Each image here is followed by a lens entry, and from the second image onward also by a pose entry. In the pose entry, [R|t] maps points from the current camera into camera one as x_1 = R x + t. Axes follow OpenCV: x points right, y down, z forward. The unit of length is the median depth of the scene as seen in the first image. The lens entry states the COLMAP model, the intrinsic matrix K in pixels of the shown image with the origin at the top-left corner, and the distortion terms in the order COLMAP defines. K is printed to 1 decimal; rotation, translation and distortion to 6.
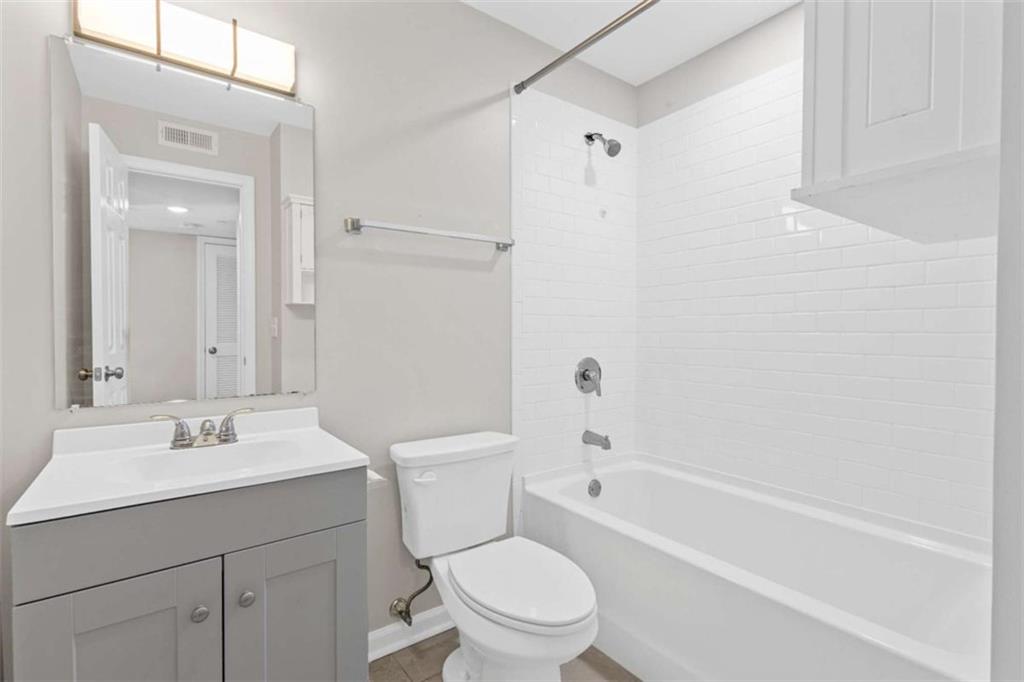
lens RADIAL K [[477.1, 0, 509.3], [0, 477.1, 326.6], [0, 0, 1]] dist [0.000412, -0.000262]
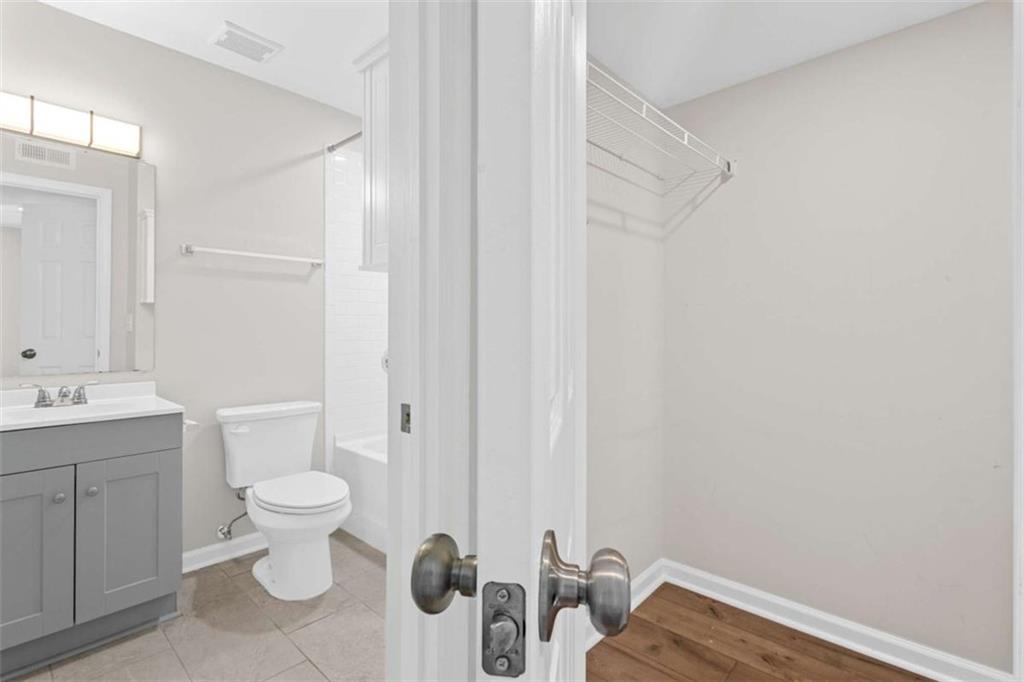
lens RADIAL K [[482.8, 0, 510.3], [0, 482.8, 316.7], [0, 0, 1]] dist [0.014284, -0.010412]
pose [[0.982068, 0.008813, 0.188321, 0.338410], [-0.005873, 0.999852, -0.016166, -0.000724], [-0.188436, 0.014770, 0.981974, -0.570474]]
